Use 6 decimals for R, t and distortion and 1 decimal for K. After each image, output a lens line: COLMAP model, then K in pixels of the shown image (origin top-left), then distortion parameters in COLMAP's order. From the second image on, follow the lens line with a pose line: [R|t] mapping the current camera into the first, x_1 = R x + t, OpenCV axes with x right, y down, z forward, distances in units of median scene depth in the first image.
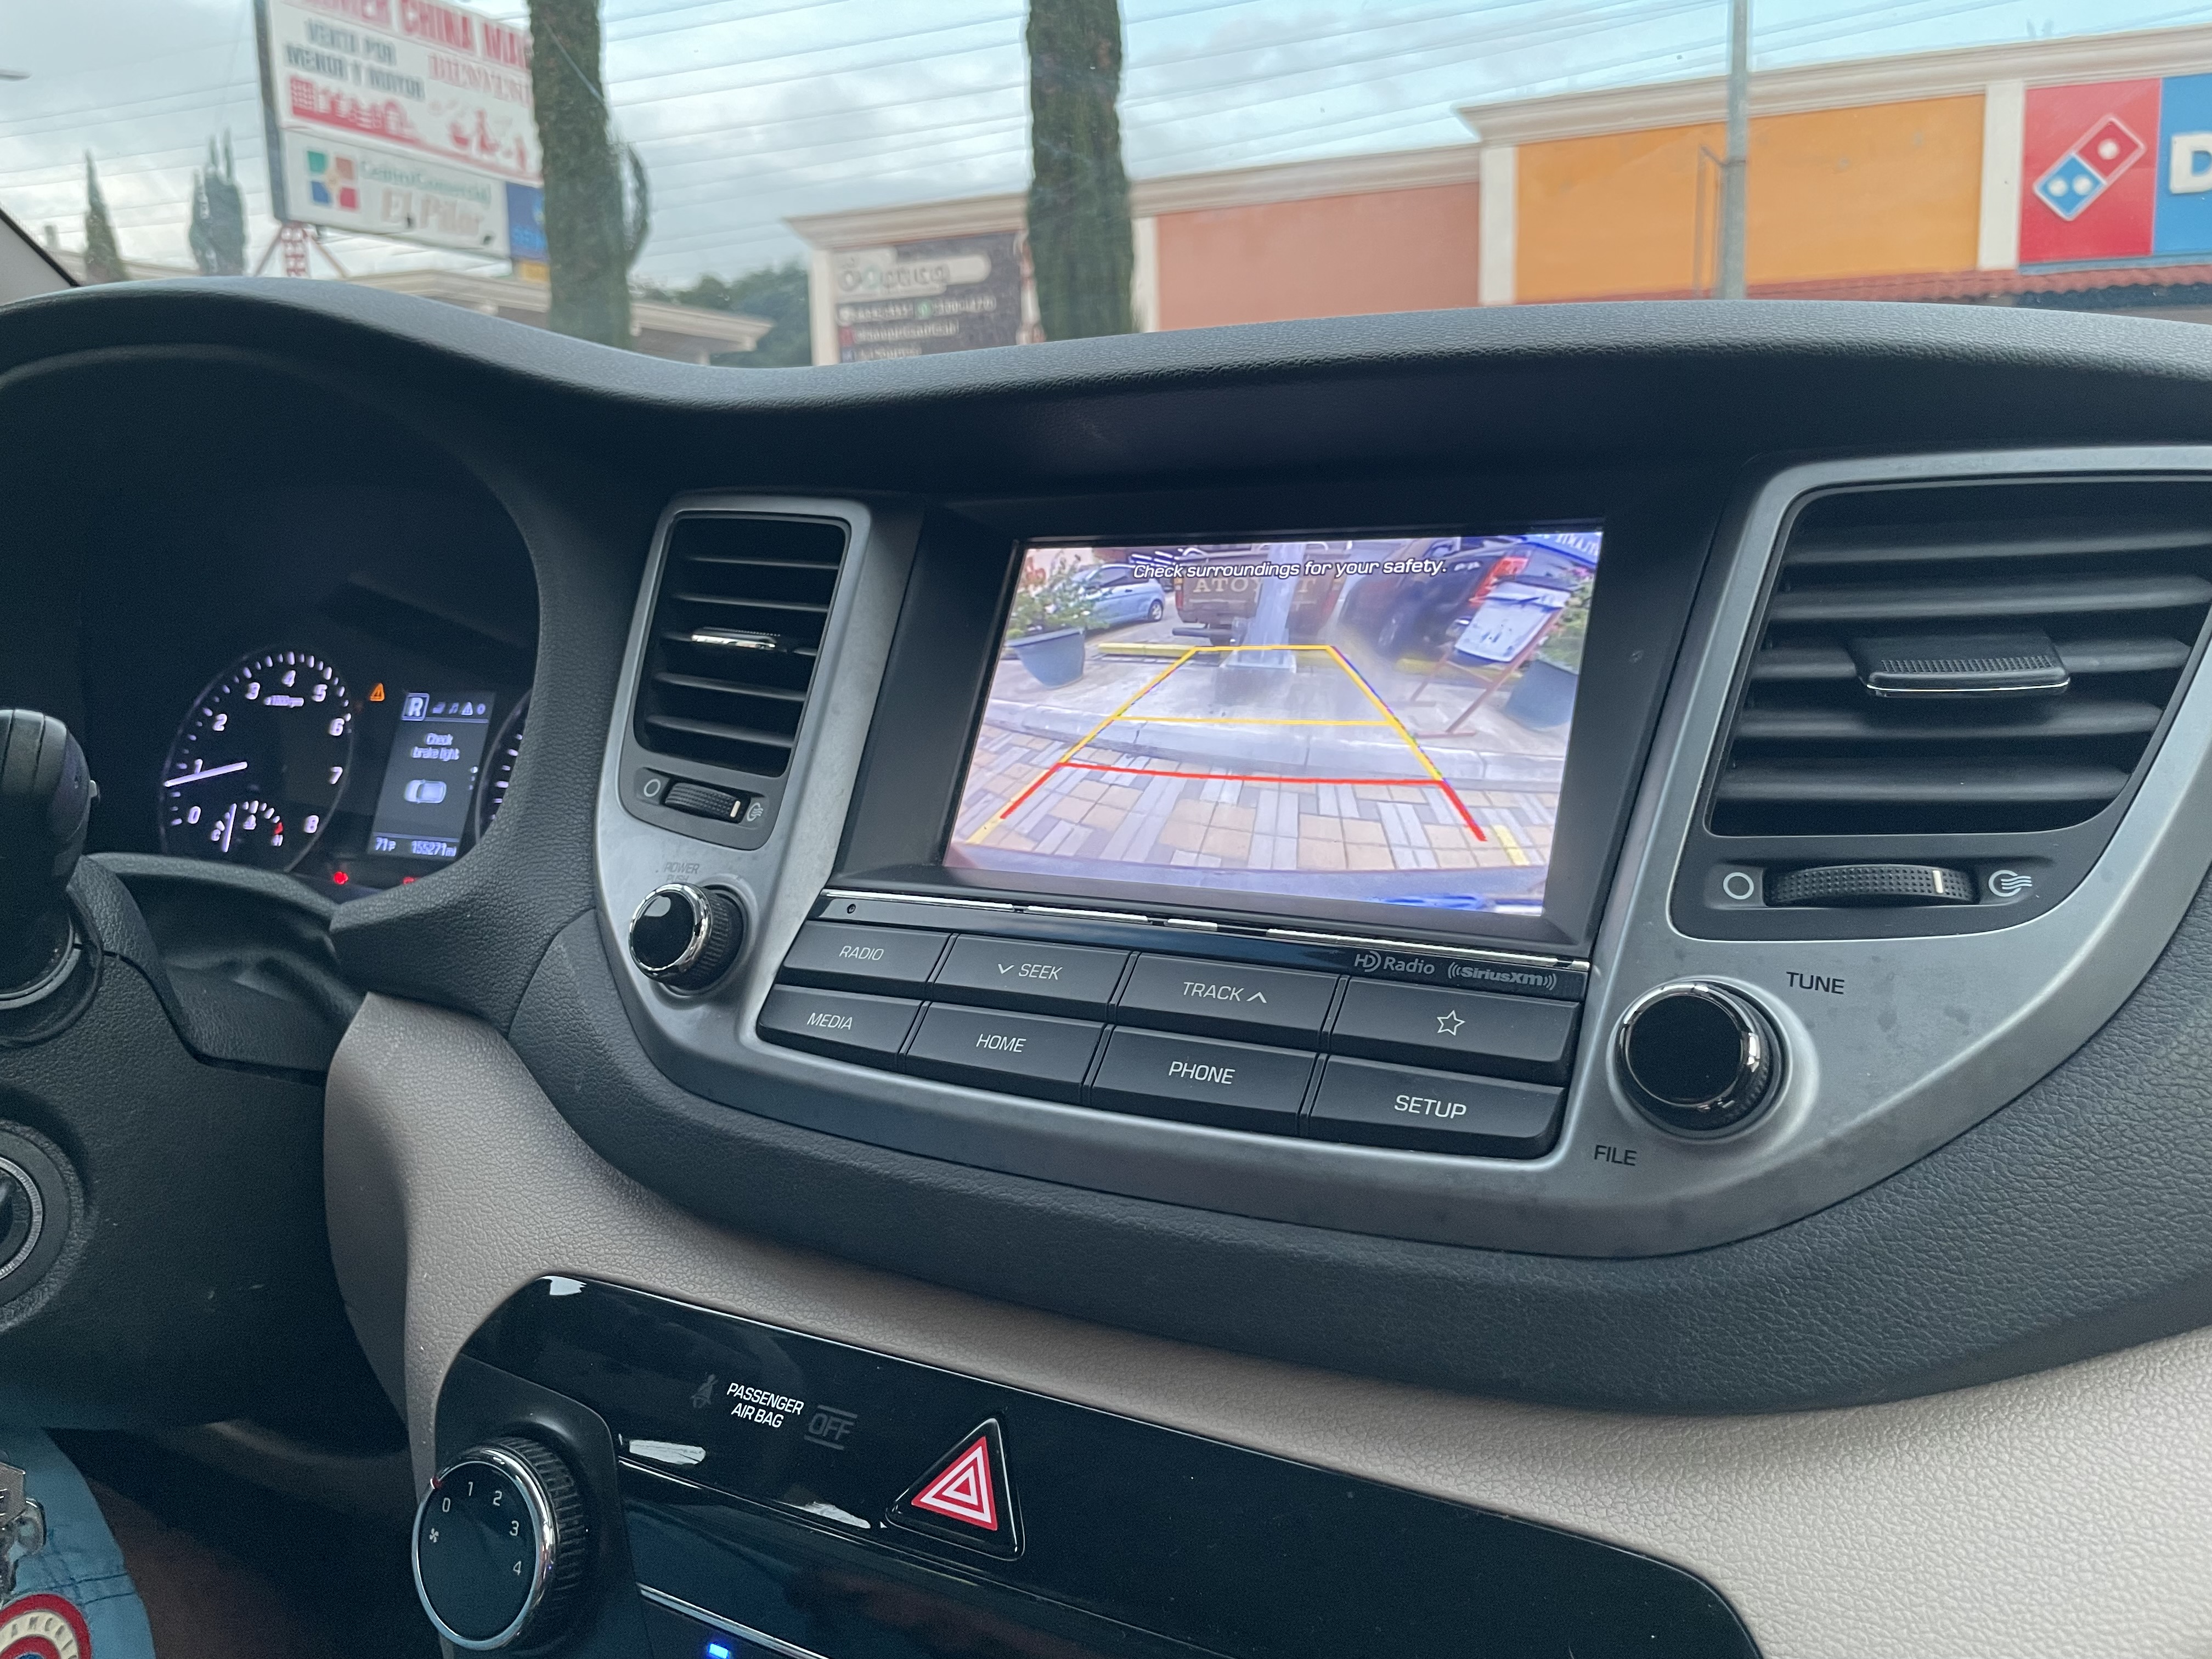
lens RADIAL K [[1686.5, 0, 1106.0], [0, 1686.5, 829.5], [0, 0, 1]] dist [0.094316, -0.140331]
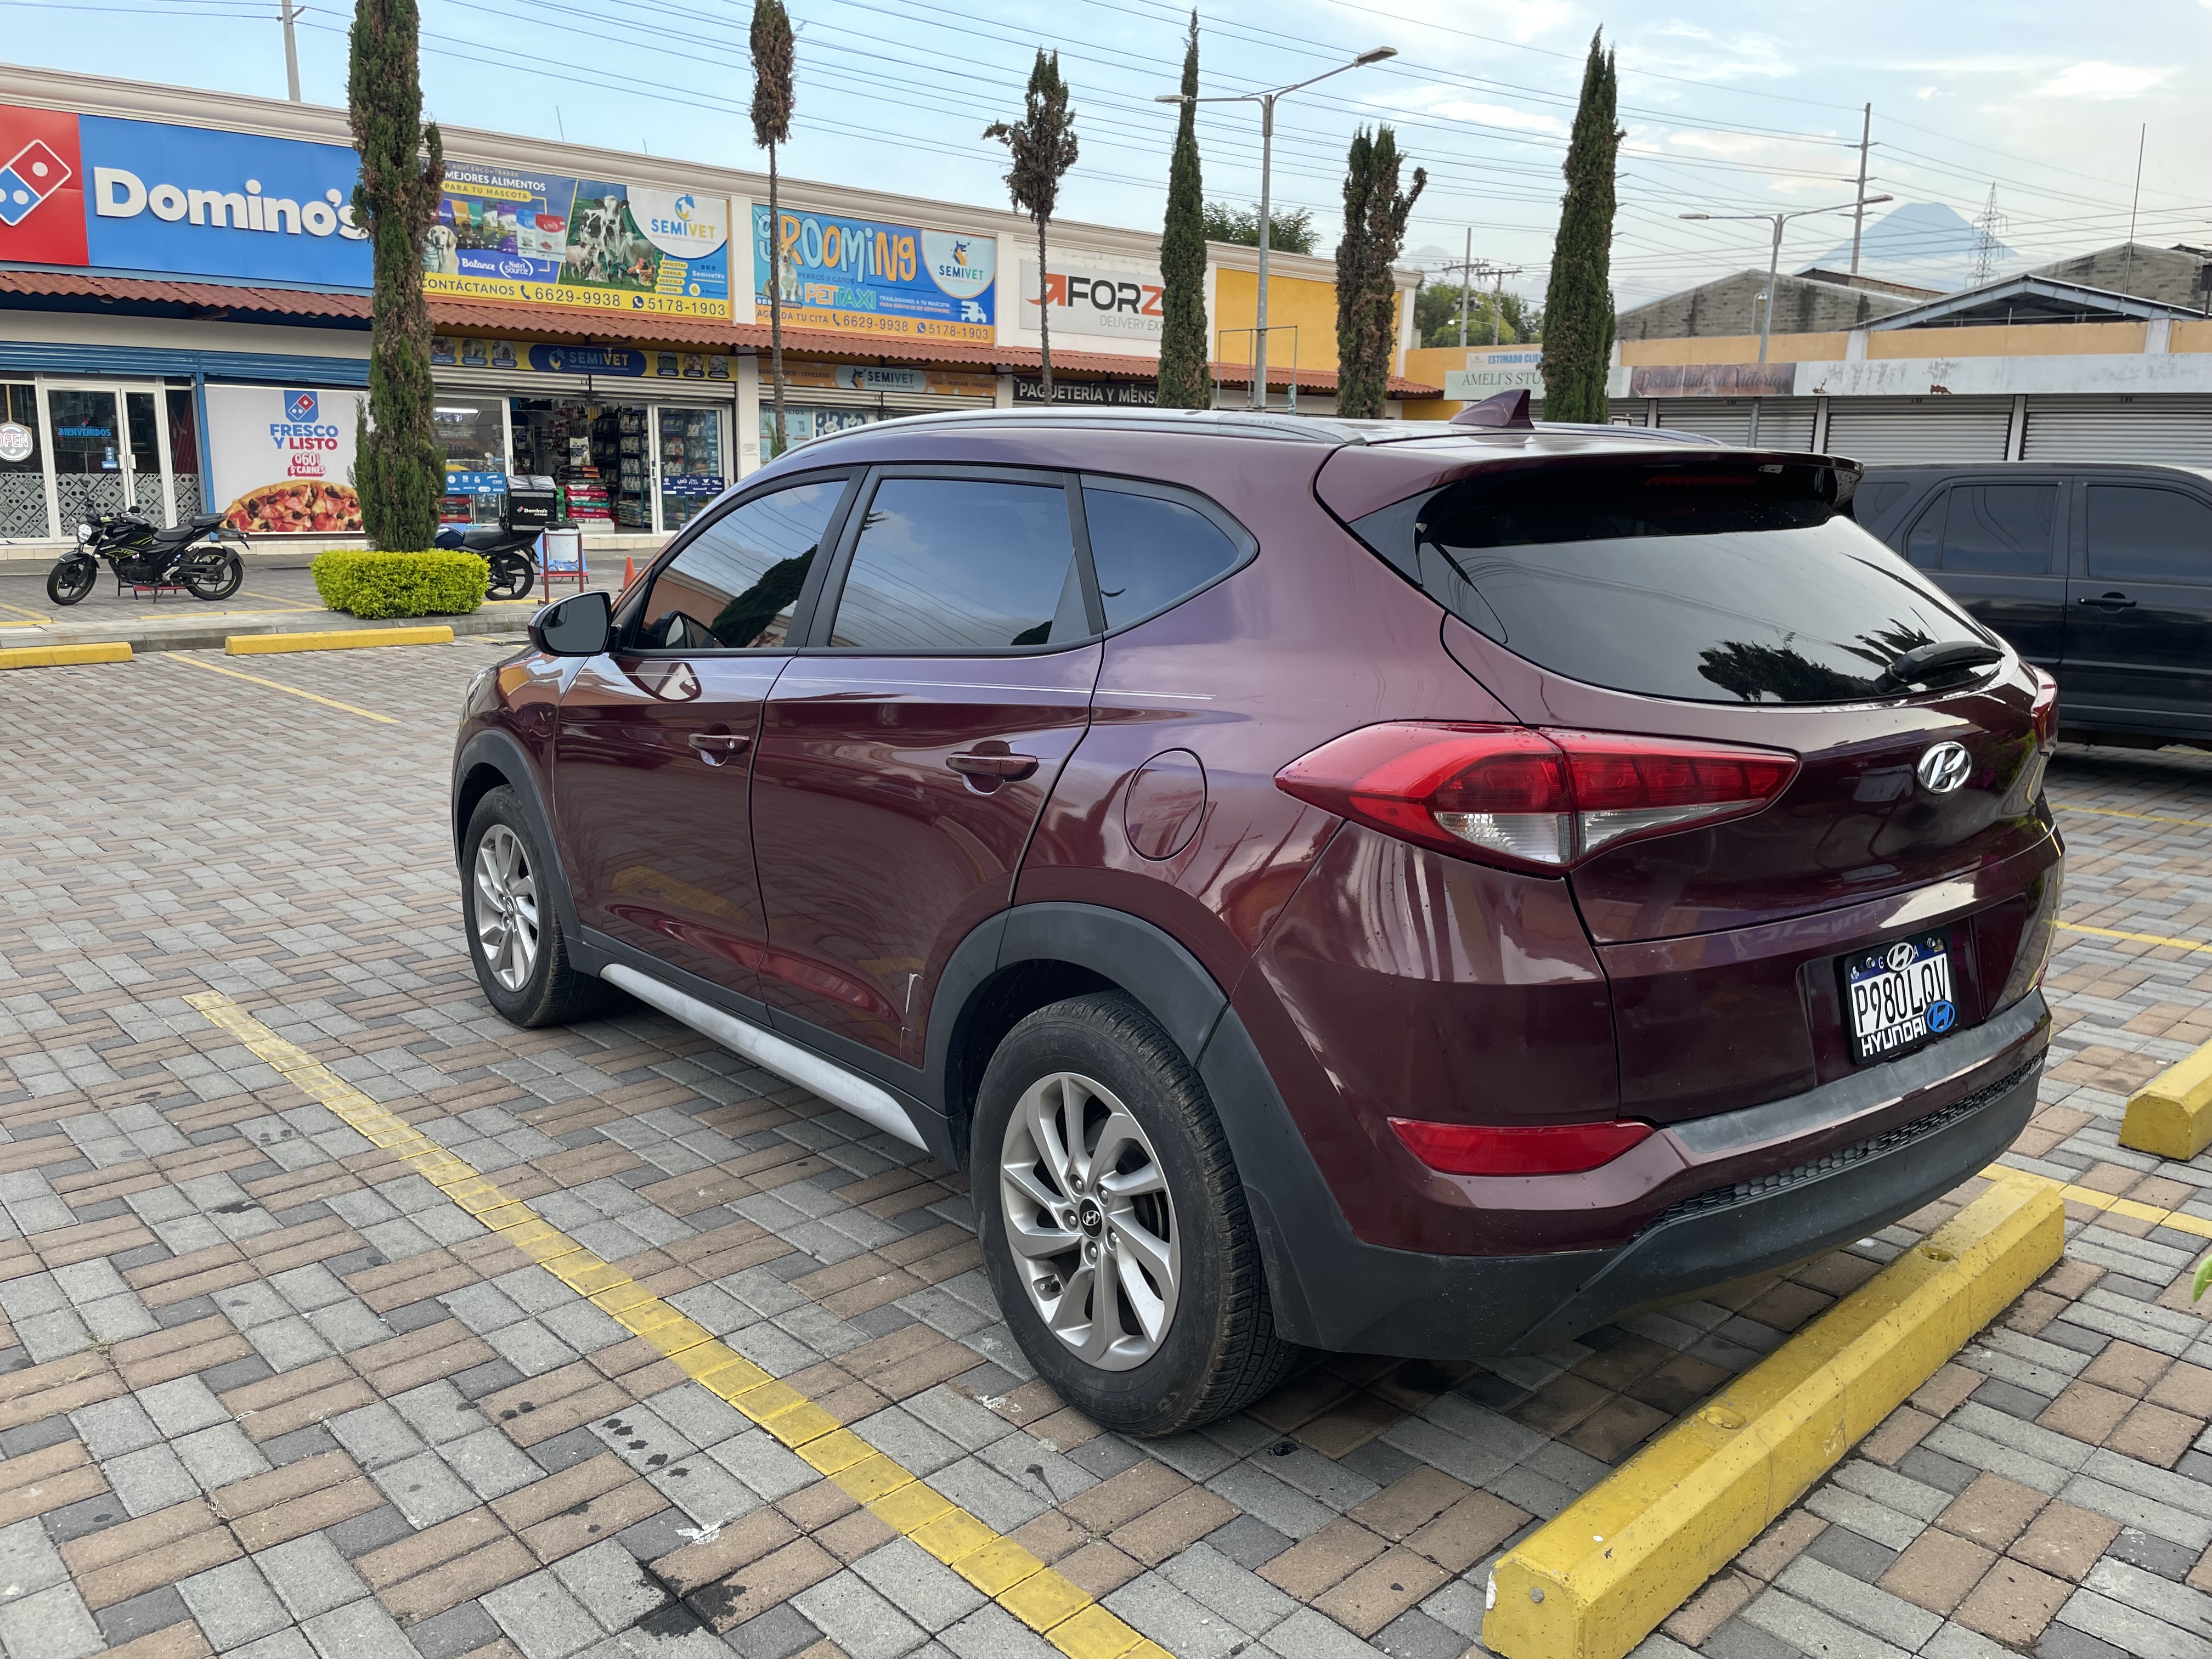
lens RADIAL K [[1677.9, 0, 1133.4], [0, 1677.9, 807.2], [0, 0, 1]] dist [0.085992, -0.115754]
pose [[0.401592, -0.149107, 0.903599, -0.149349], [0.128035, 0.986108, 0.105819, -0.001535], [-0.906824, 0.073196, 0.415104, -0.076503]]
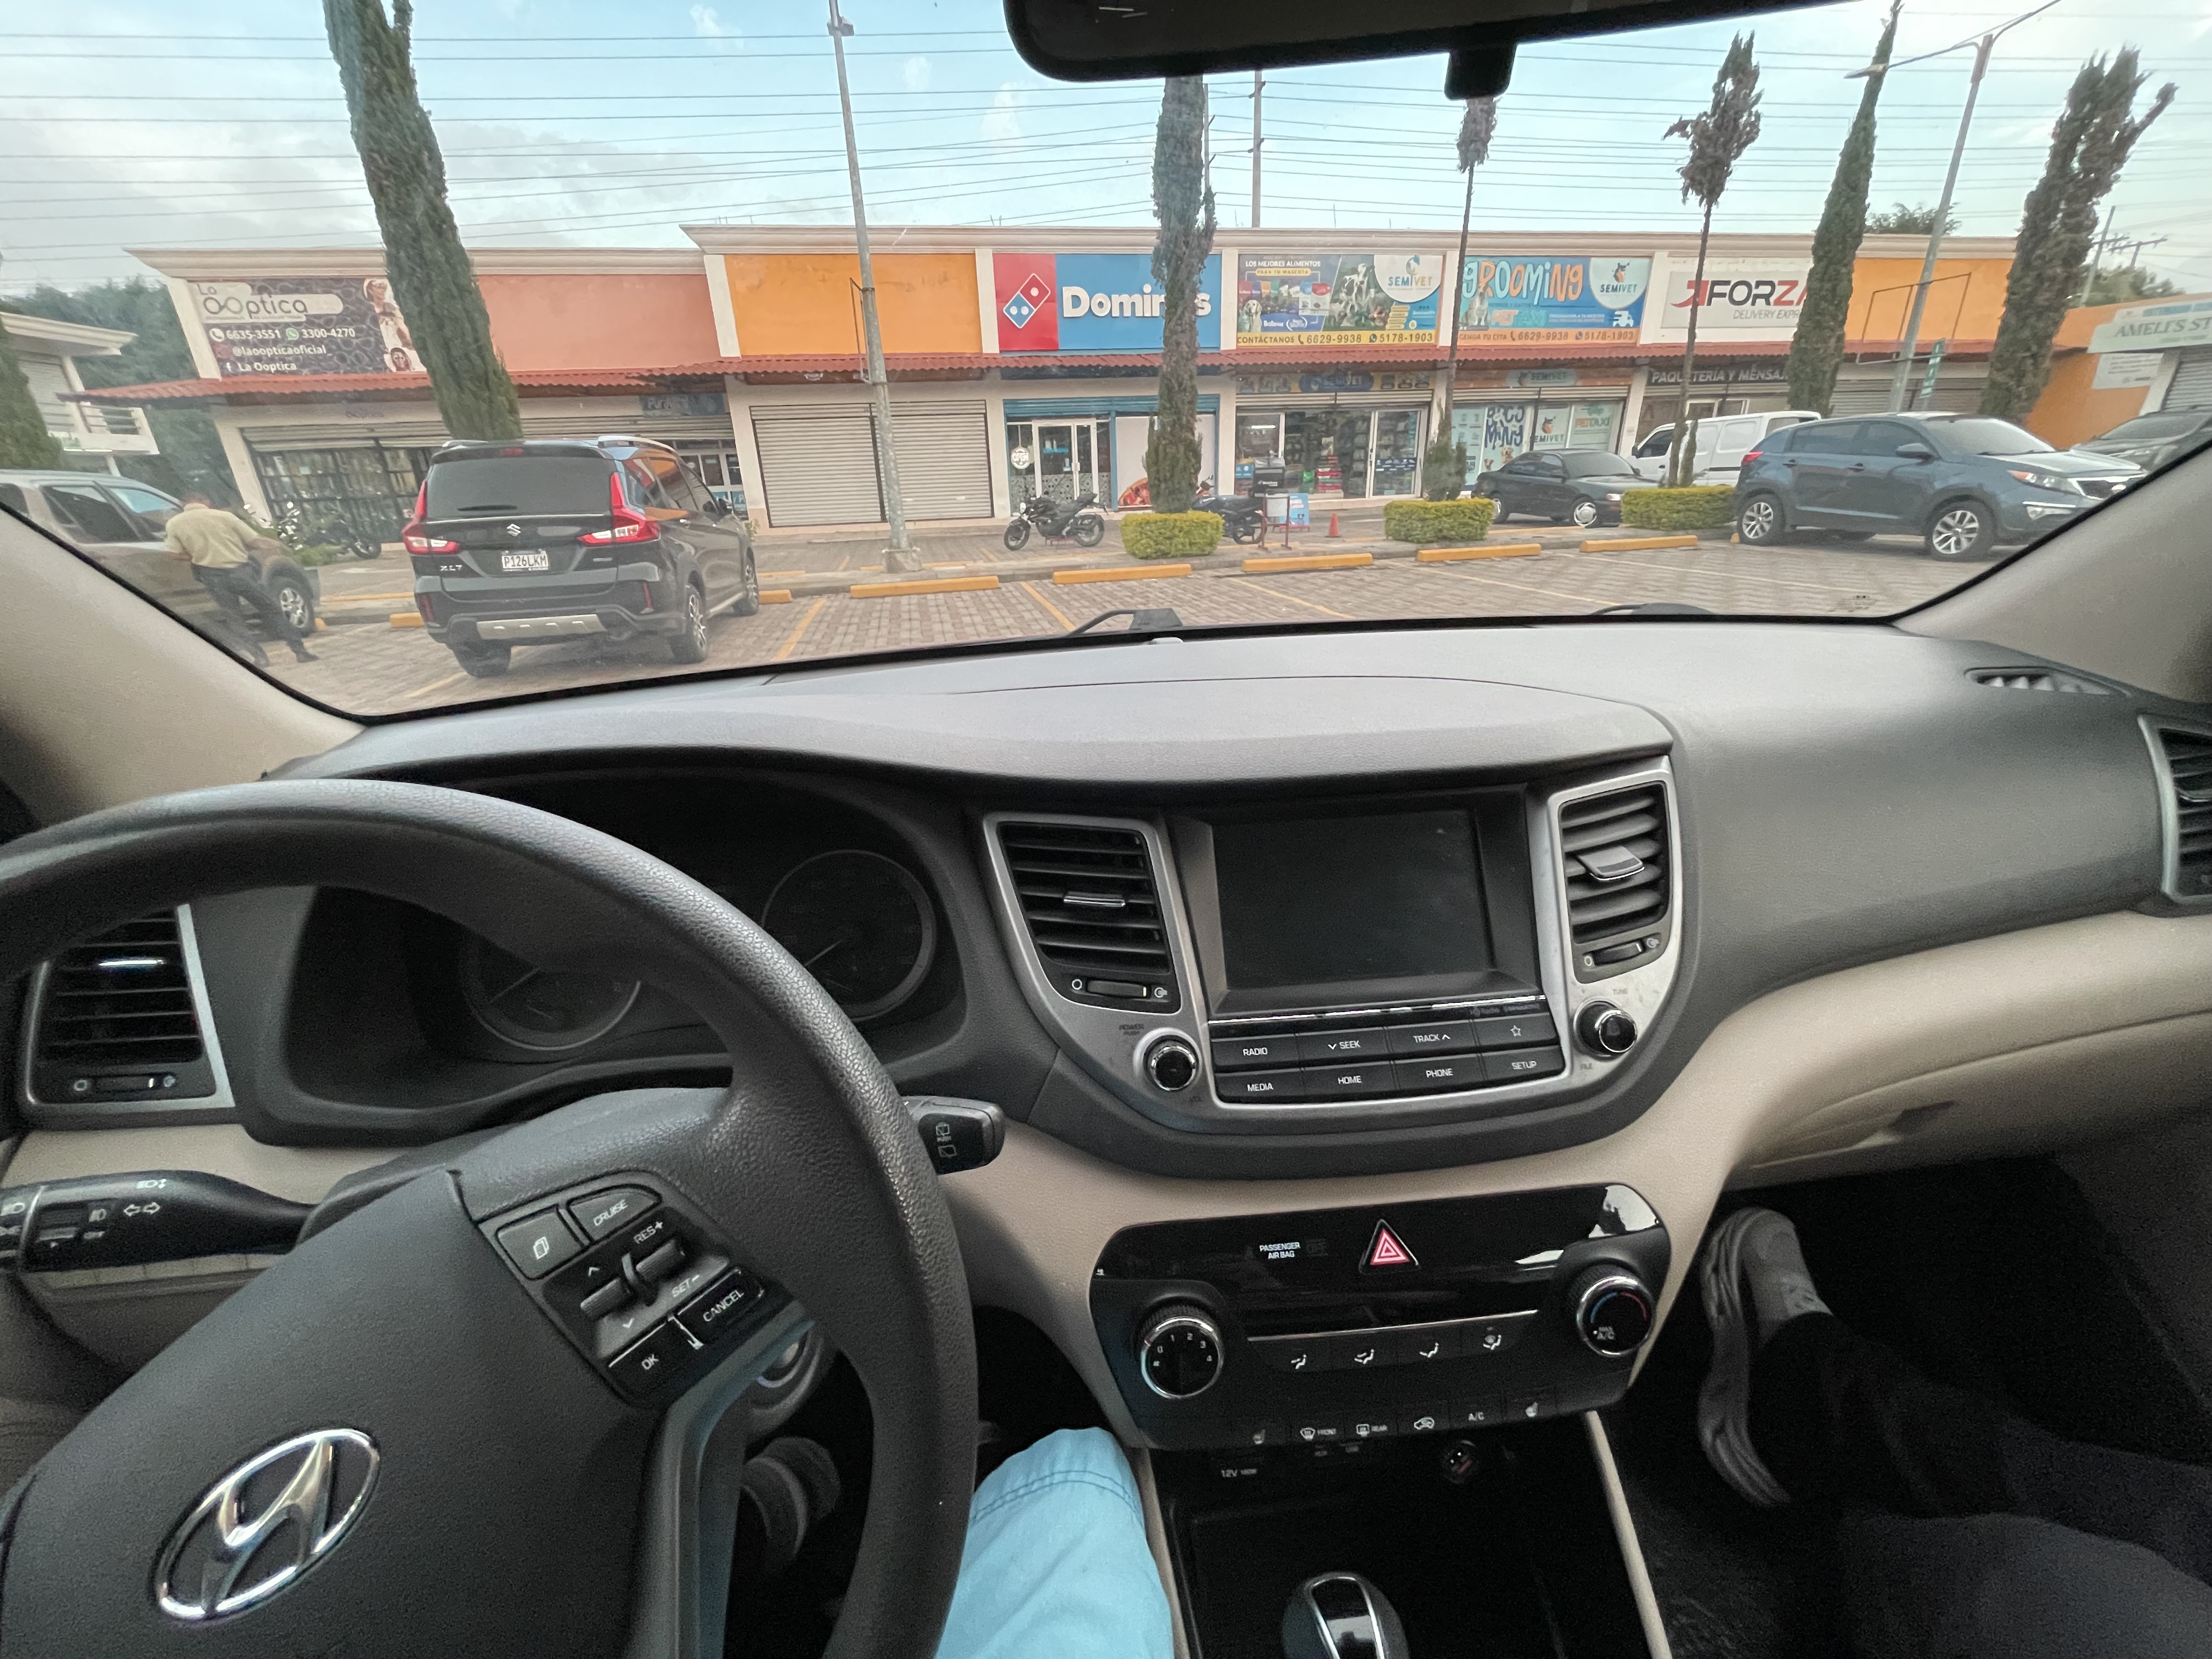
lens RADIAL K [[893.2, 0, 1101.9], [0, 893.2, 825.9], [0, 0, 1]] dist [-0.007864, -0.000018]
pose [[0.832193, -0.210336, 0.513044, -0.012935], [0.108840, 0.969224, 0.220814, -0.007549], [-0.543700, -0.127920, 0.829474, 0.002505]]
